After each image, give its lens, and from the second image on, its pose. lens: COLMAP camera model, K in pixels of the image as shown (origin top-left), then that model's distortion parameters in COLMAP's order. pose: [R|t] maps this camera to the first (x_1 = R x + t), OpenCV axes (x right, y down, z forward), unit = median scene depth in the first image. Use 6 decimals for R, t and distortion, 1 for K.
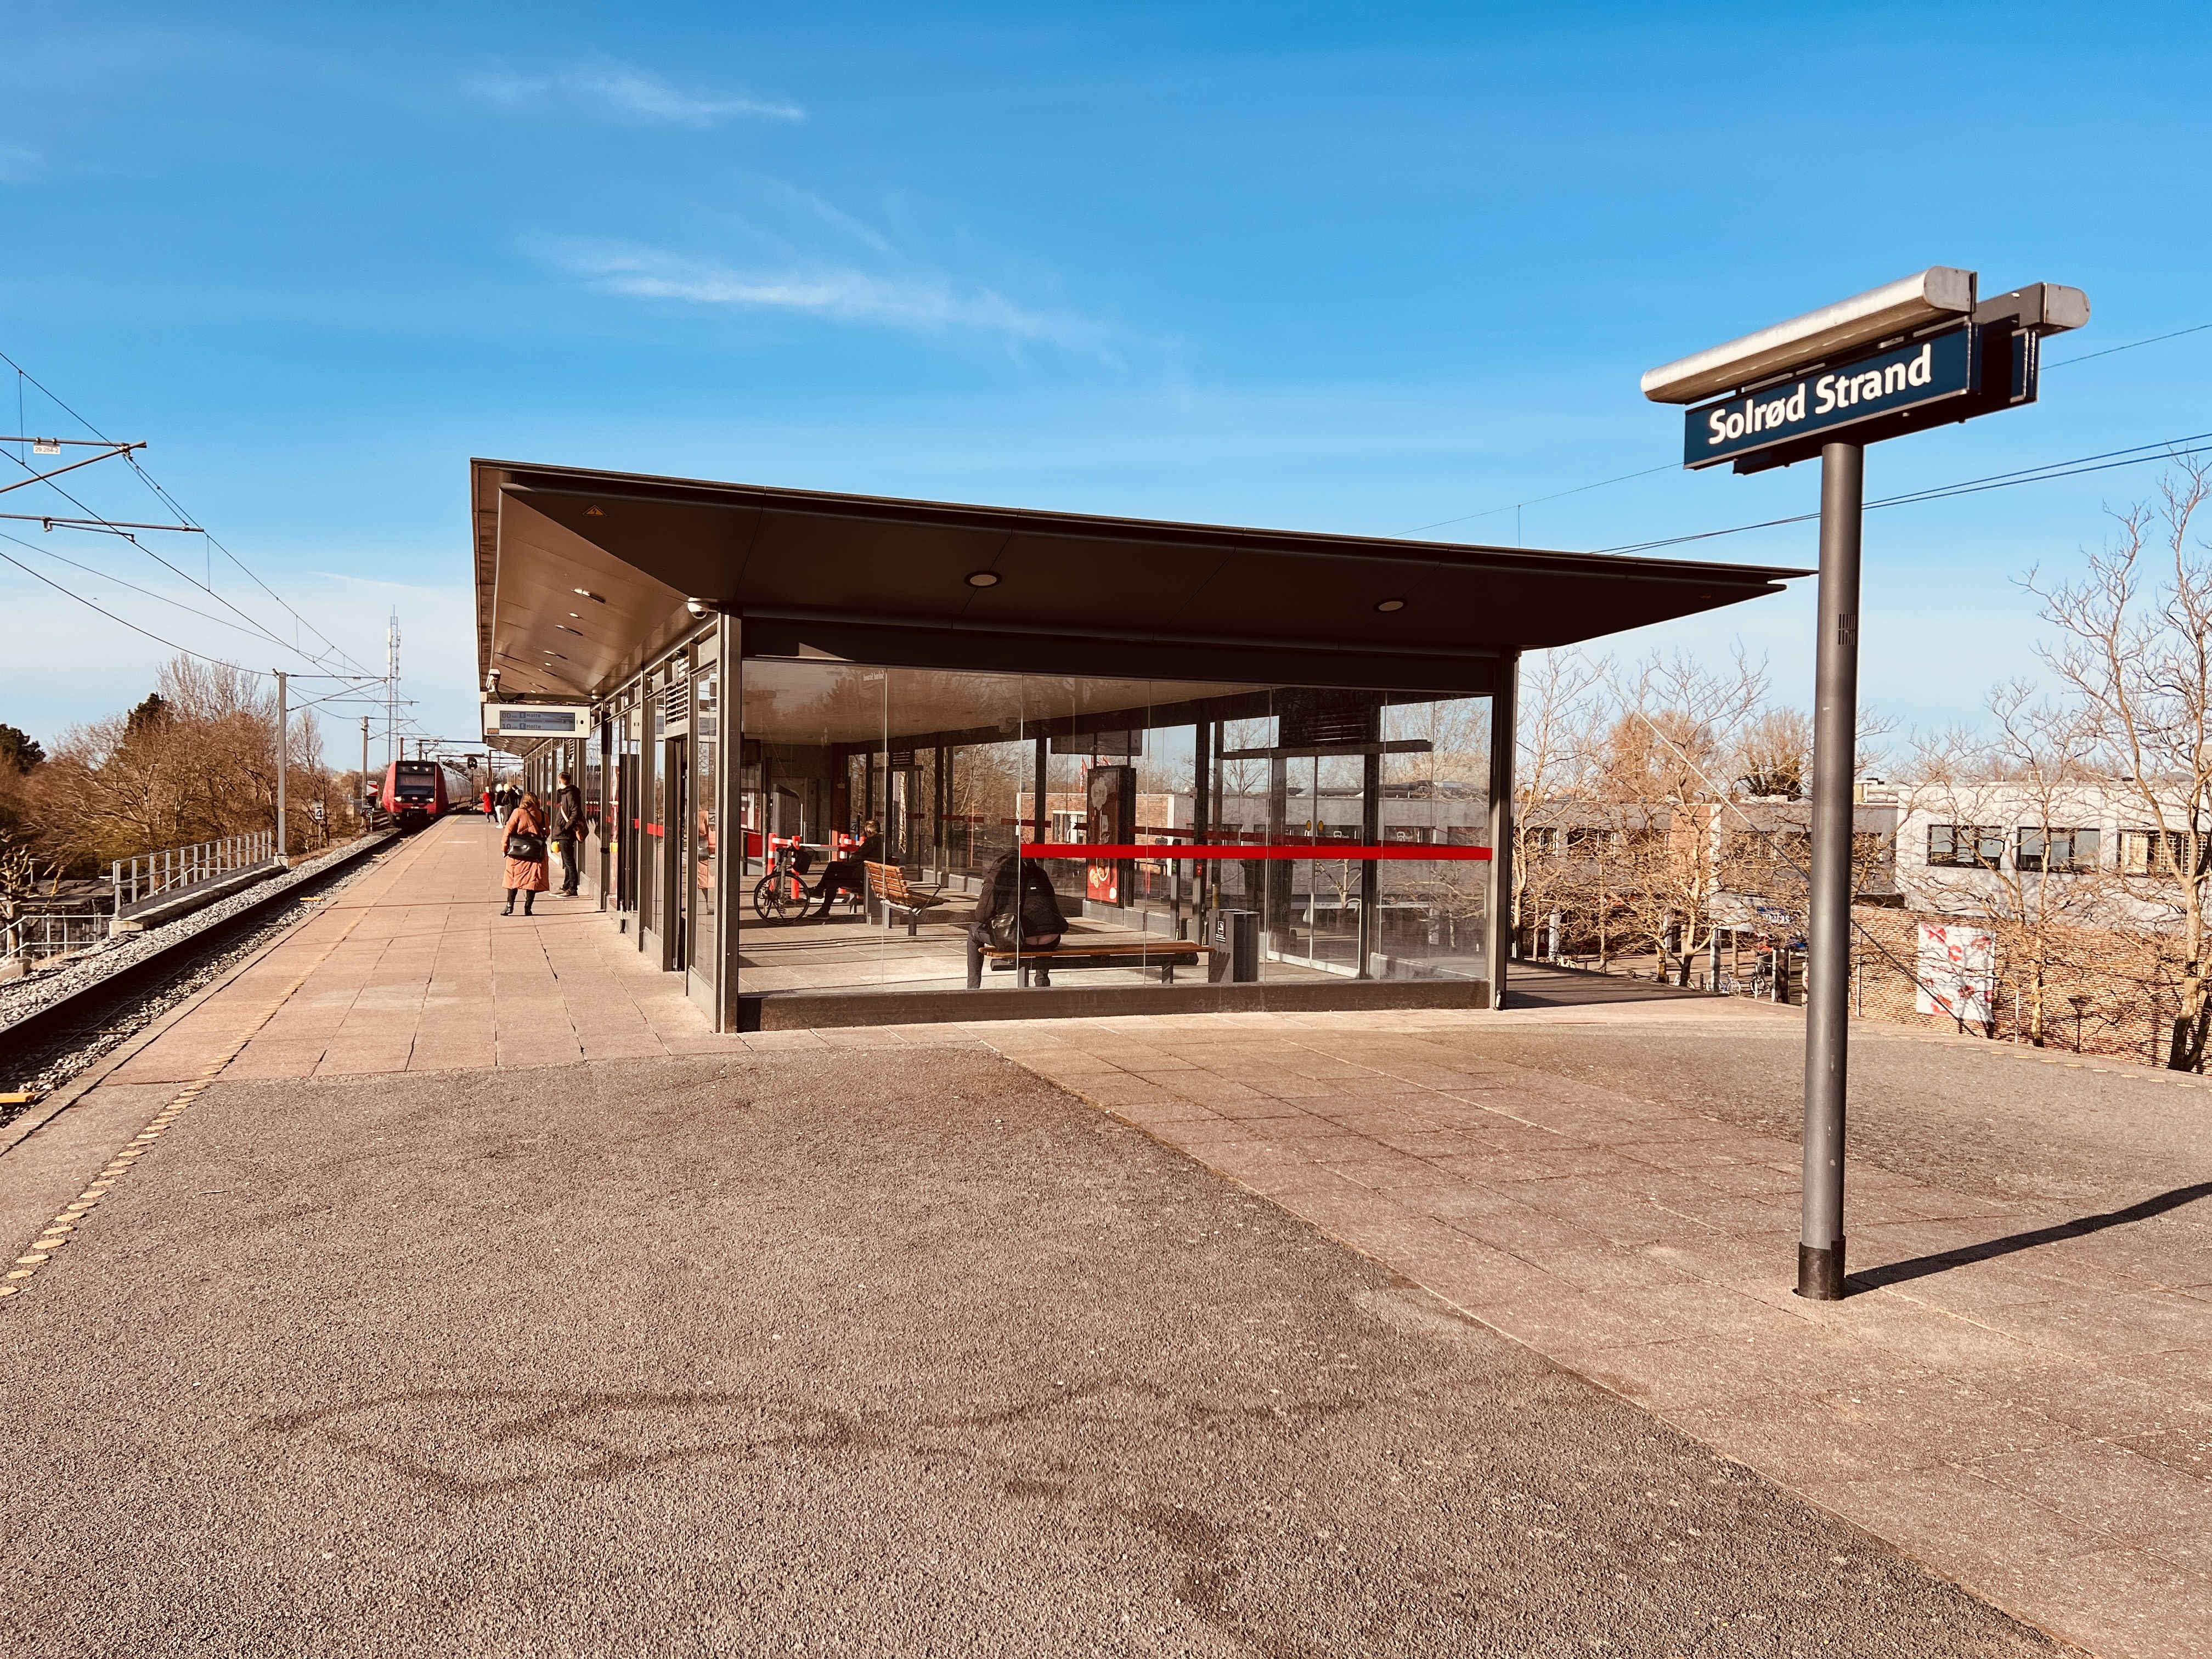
lens RADIAL K [[1680.3, 0, 1103.0], [0, 1680.3, 838.3], [0, 0, 1]] dist [0.061426, -0.071505]
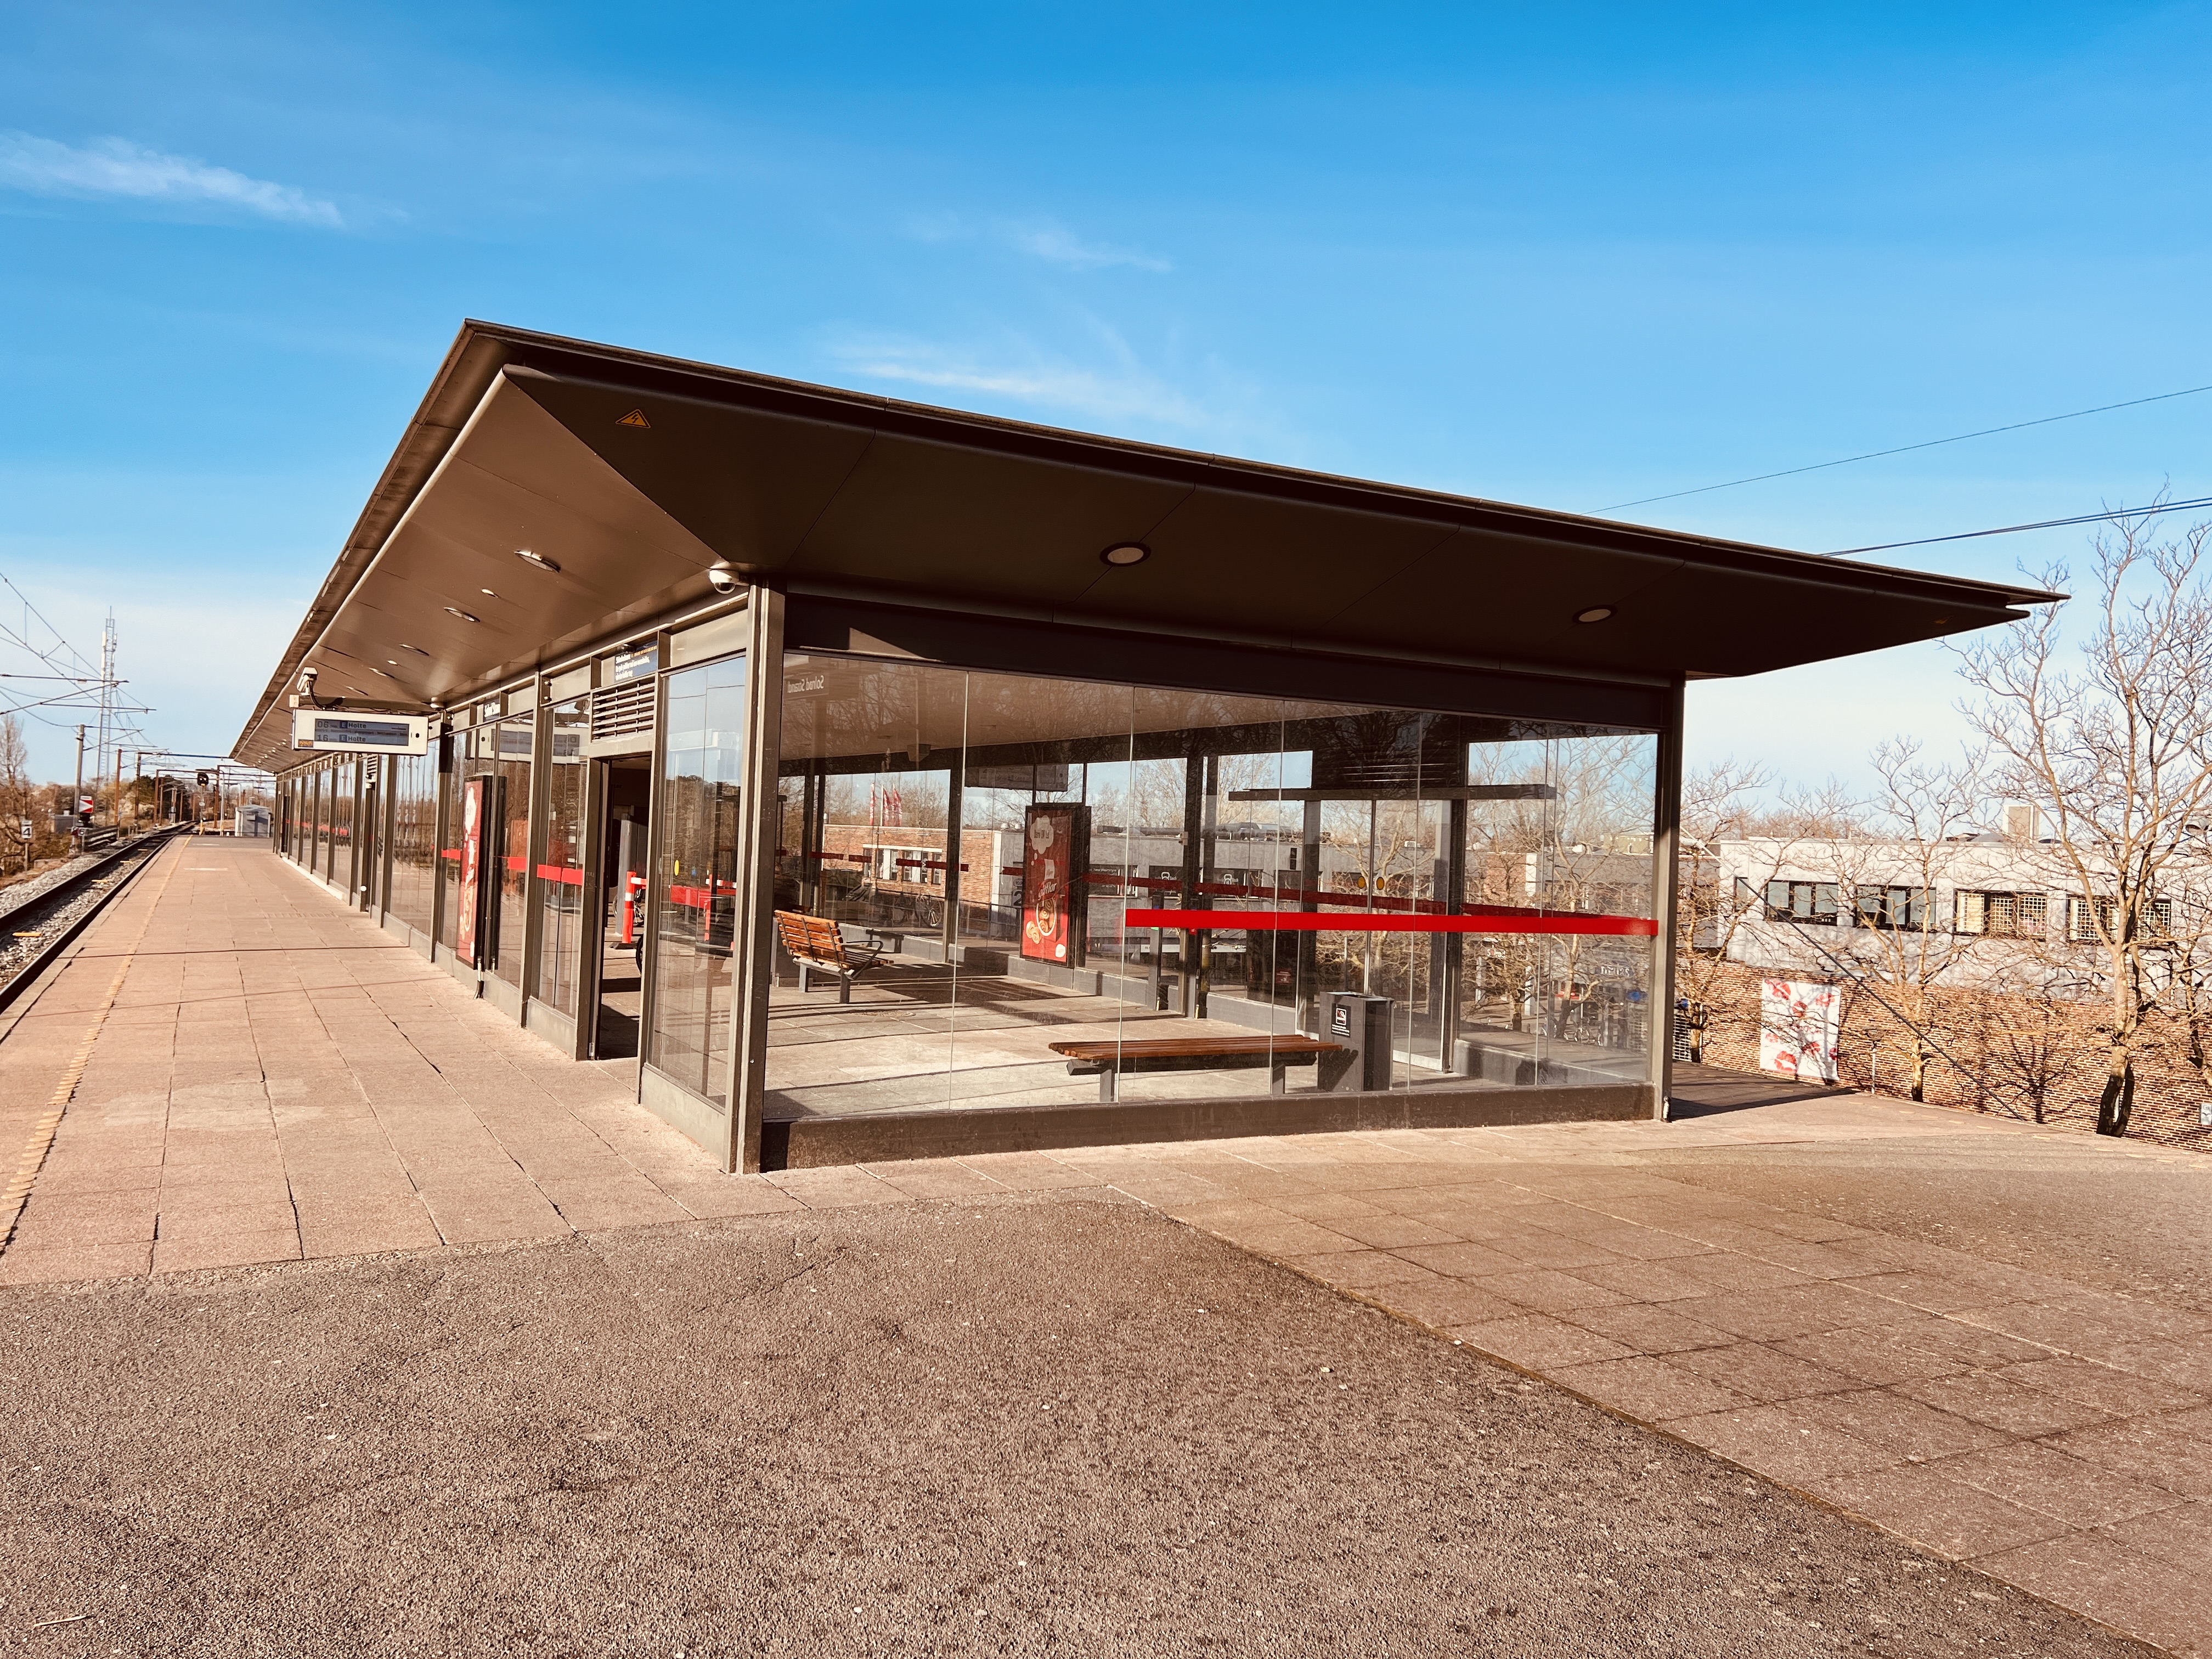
lens RADIAL K [[1680.3, 0, 1101.4], [0, 1680.3, 782.0], [0, 0, 1]] dist [0.061426, -0.071505]
pose [[0.990926, 0.026136, 0.131844, -0.163692], [-0.018932, 0.998273, -0.055604, -0.011528], [-0.133069, 0.052603, 0.989710, 0.253522]]
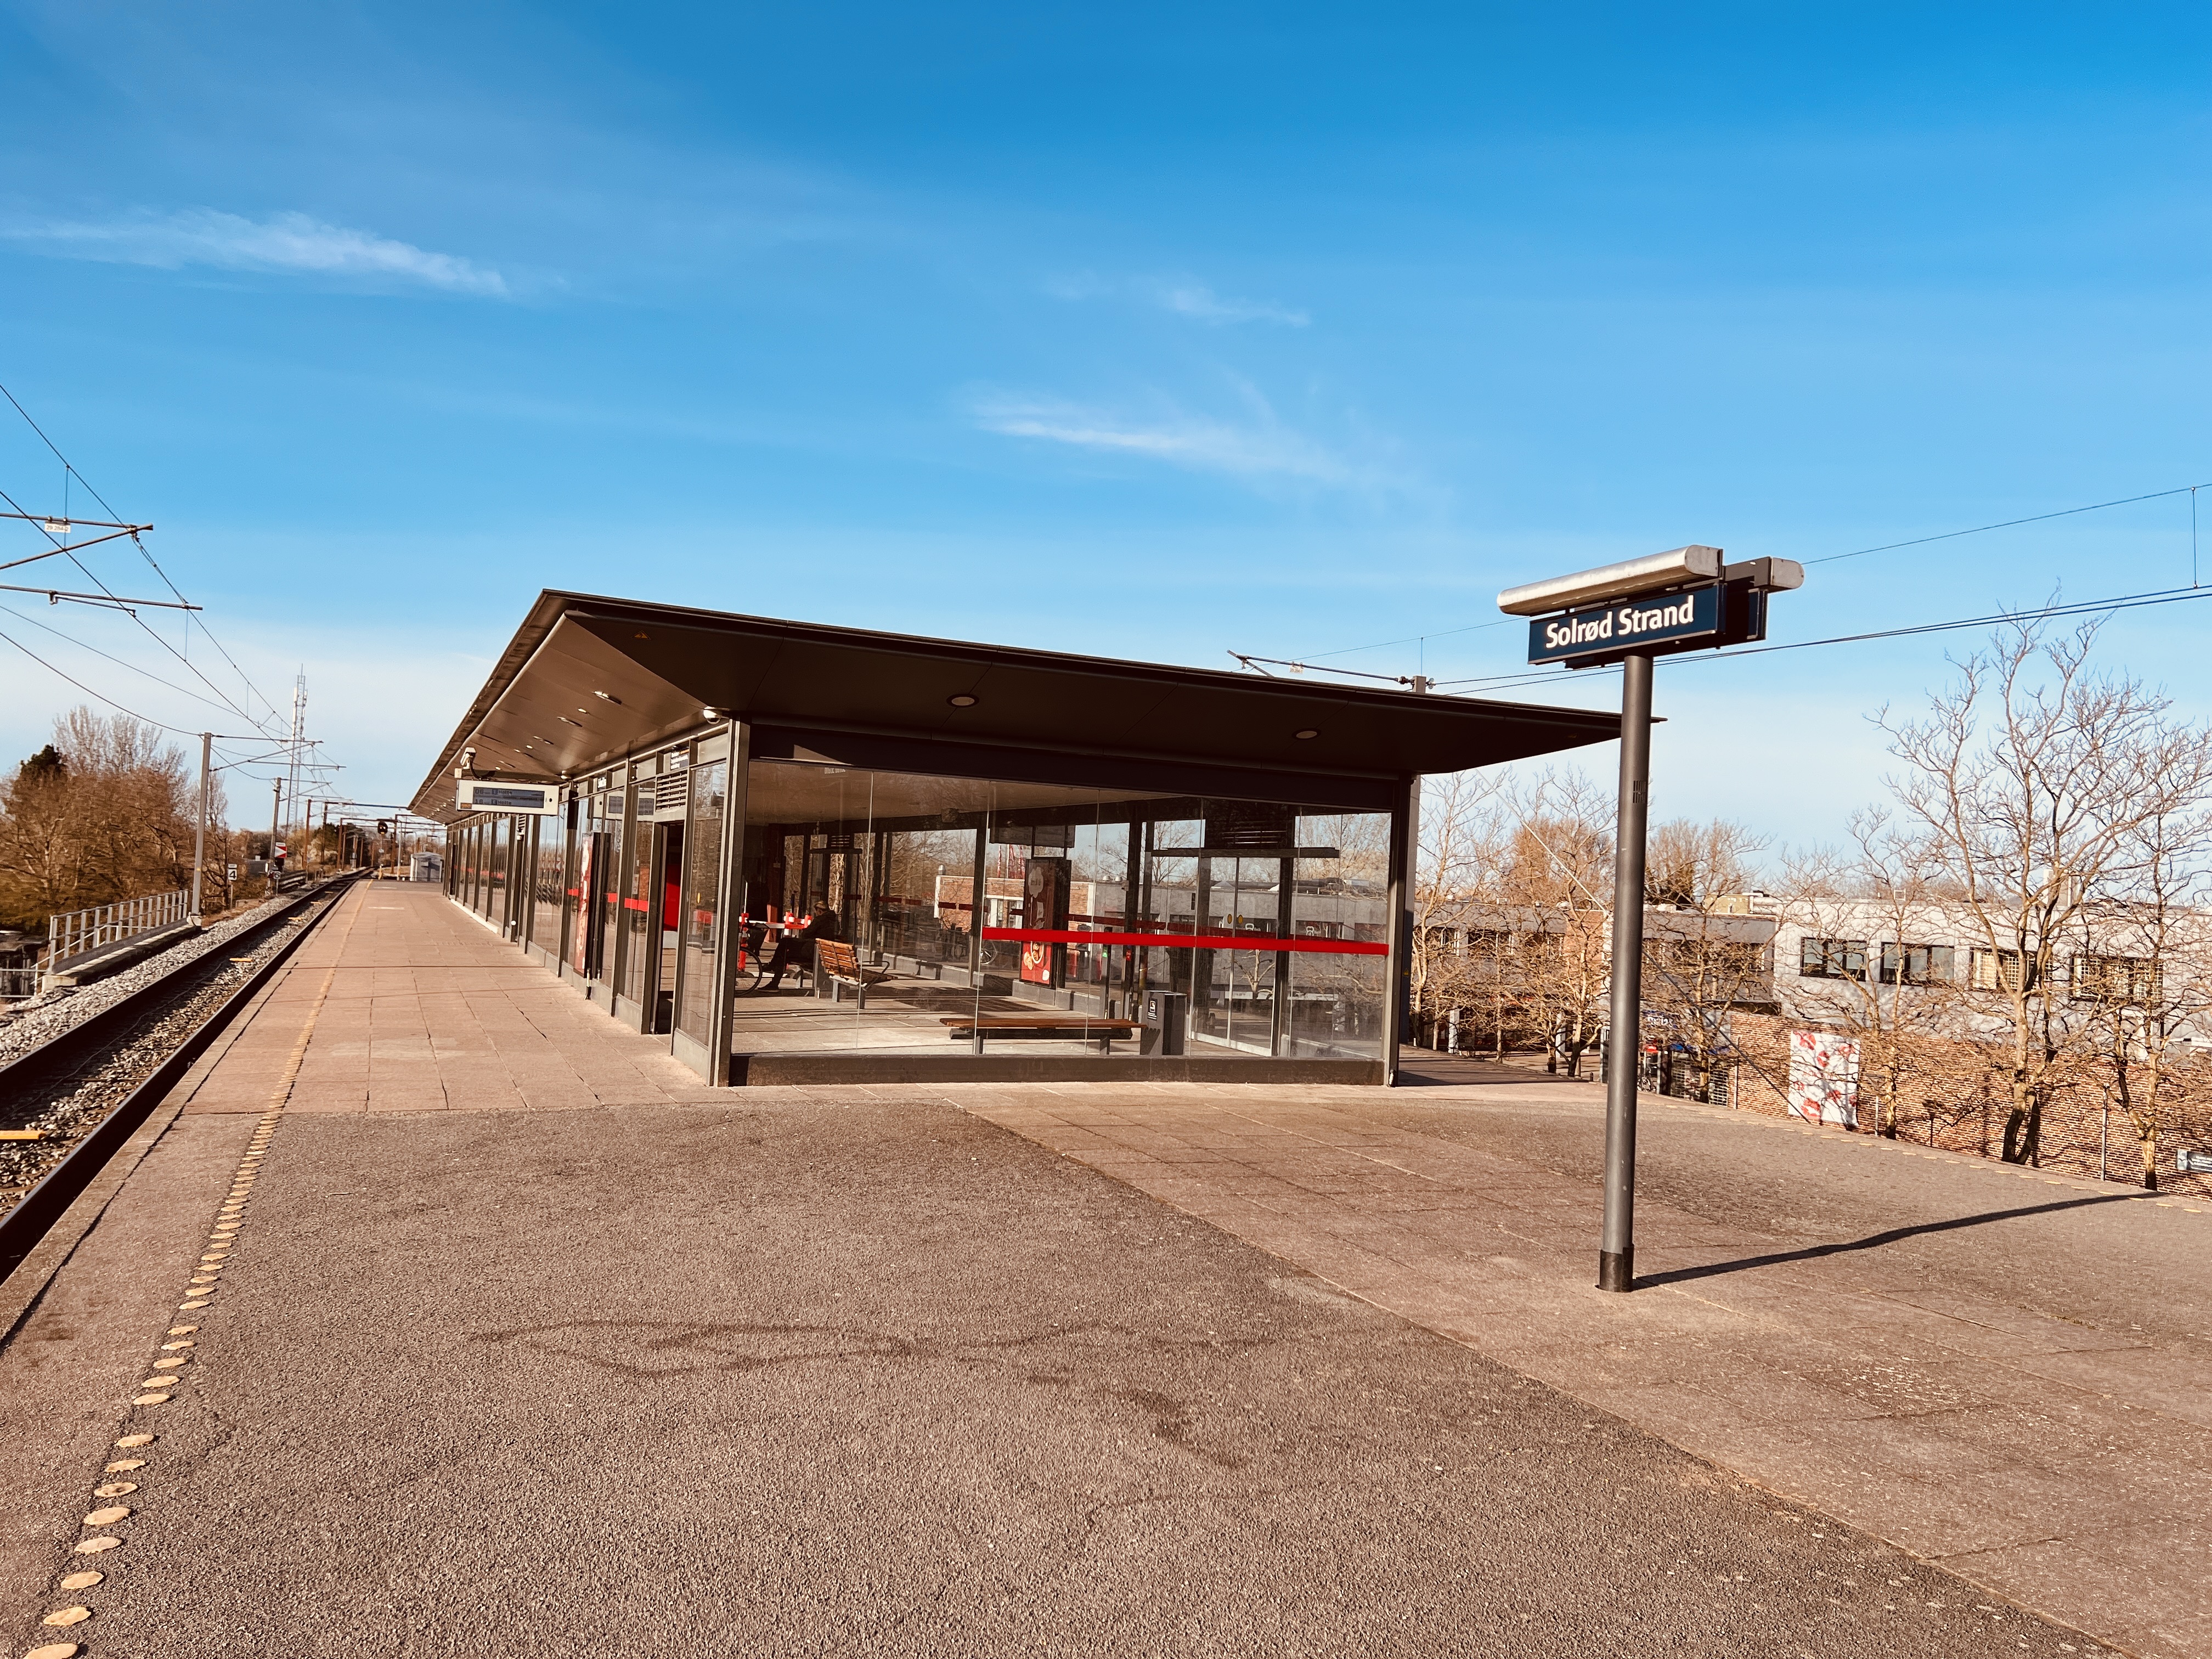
lens RADIAL K [[1680.3, 0, 1119.5], [0, 1680.3, 834.9], [0, 0, 1]] dist [0.061426, -0.071505]
pose [[0.997525, 0.035534, 0.060676, -0.027956], [-0.032235, 0.997992, -0.054515, -0.000513], [-0.062492, 0.052424, 0.996668, -0.153318]]
